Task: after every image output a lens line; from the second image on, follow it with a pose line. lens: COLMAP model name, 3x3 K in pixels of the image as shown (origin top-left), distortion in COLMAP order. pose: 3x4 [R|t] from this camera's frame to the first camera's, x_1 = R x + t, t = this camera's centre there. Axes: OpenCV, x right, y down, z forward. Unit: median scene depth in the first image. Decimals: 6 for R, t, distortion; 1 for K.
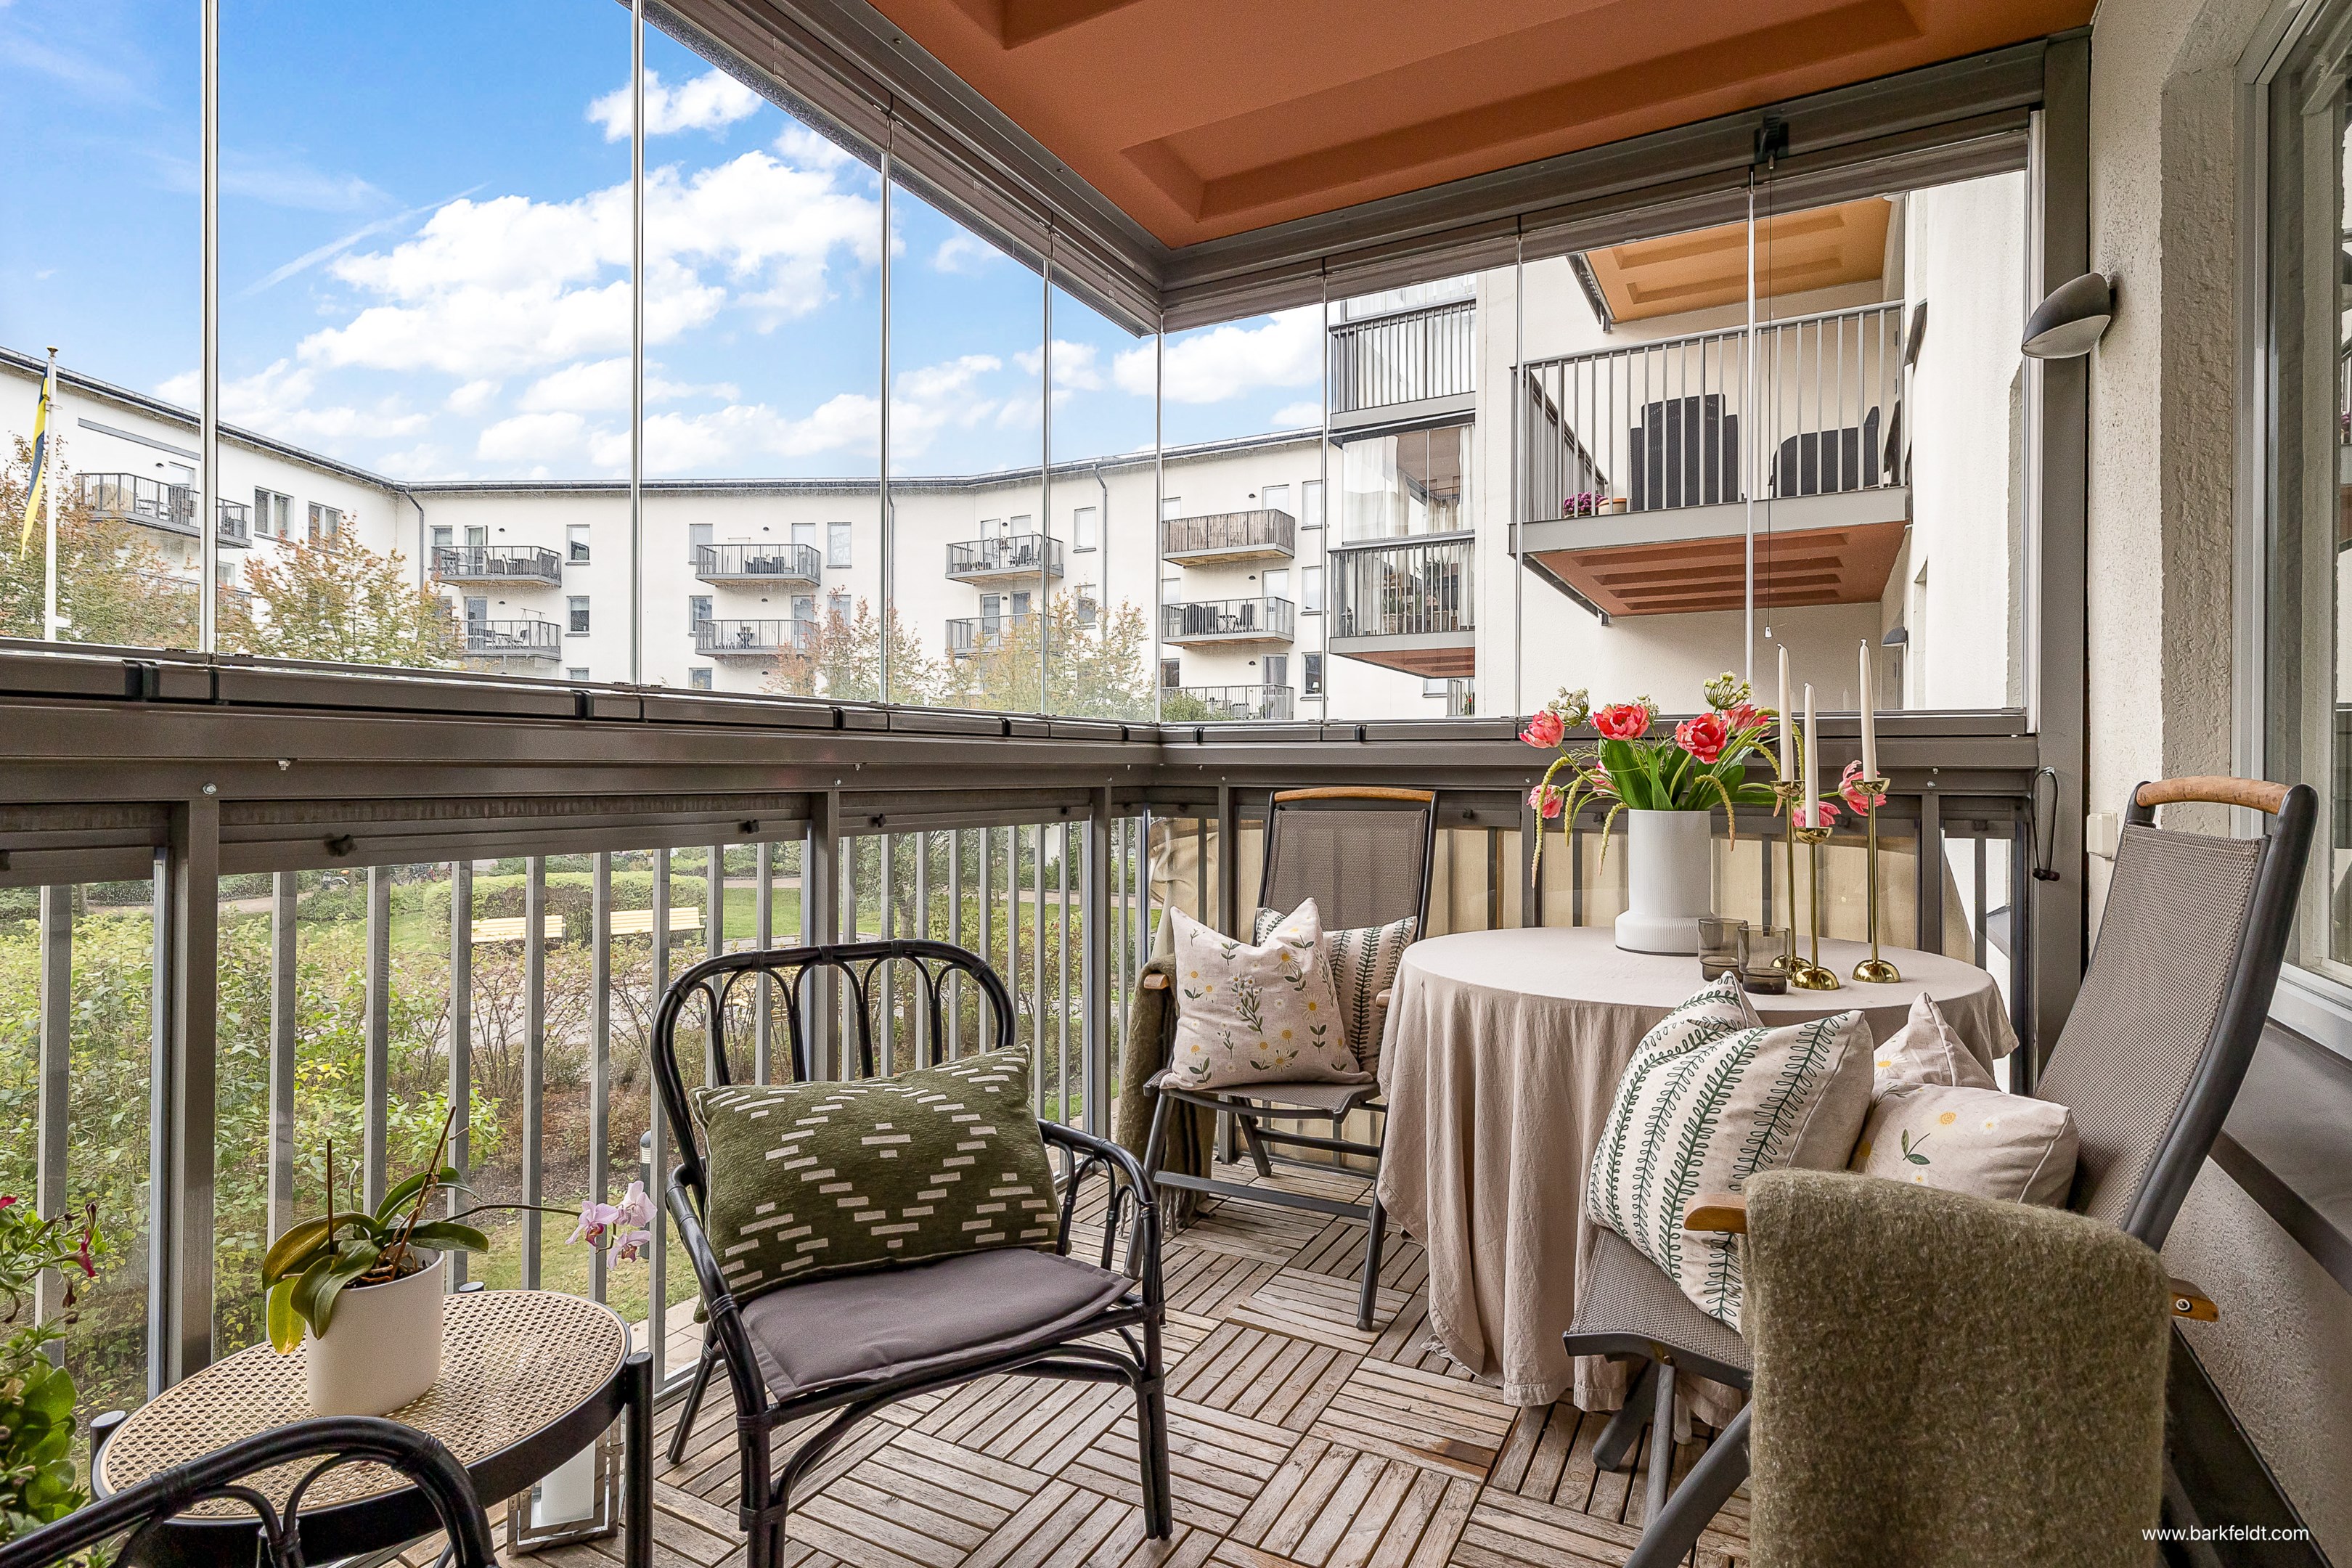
lens RADIAL K [[1168.0, 0, 1179.0], [0, 1168.0, 777.0], [0, 0, 1]] dist [-0.004105, 0.000897]
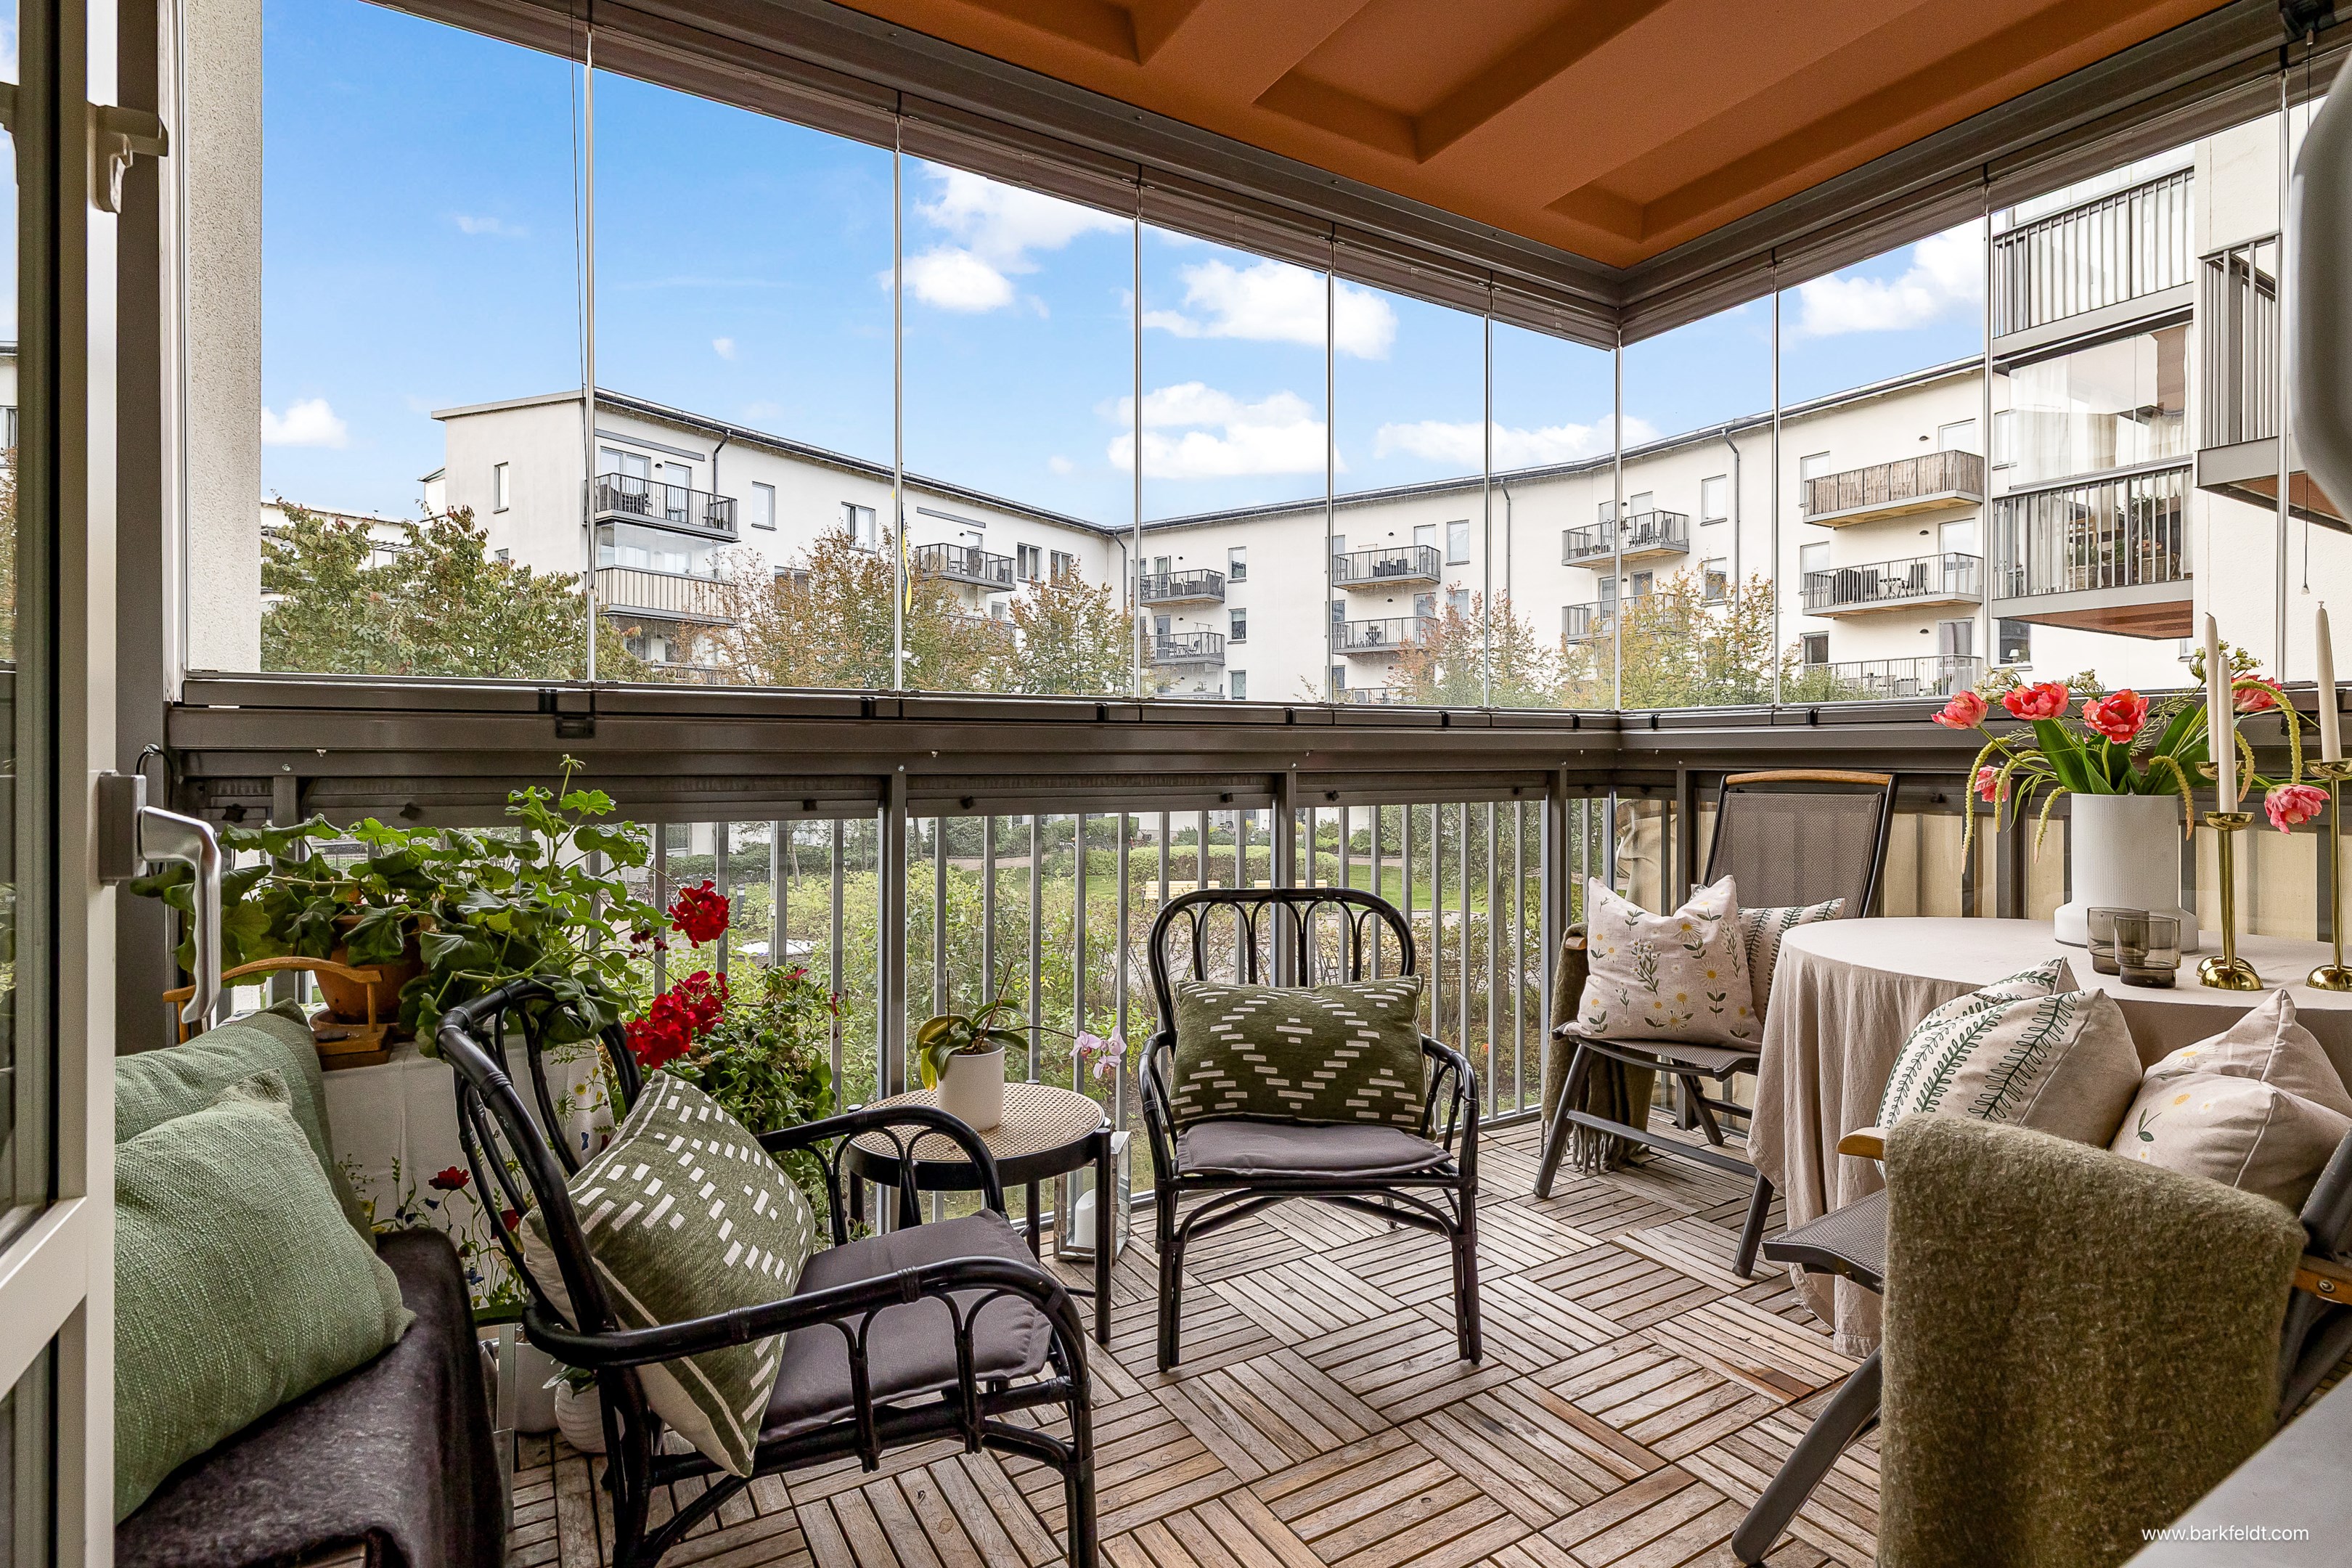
lens RADIAL K [[1168.0, 0, 1184.1], [0, 1168.0, 773.1], [0, 0, 1]] dist [-0.004105, 0.000897]
pose [[0.856383, 0.002172, -0.516337, 0.265487], [0.001749, 0.999973, 0.007107, 0.003782], [0.516339, -0.006990, 0.856356, -0.171727]]
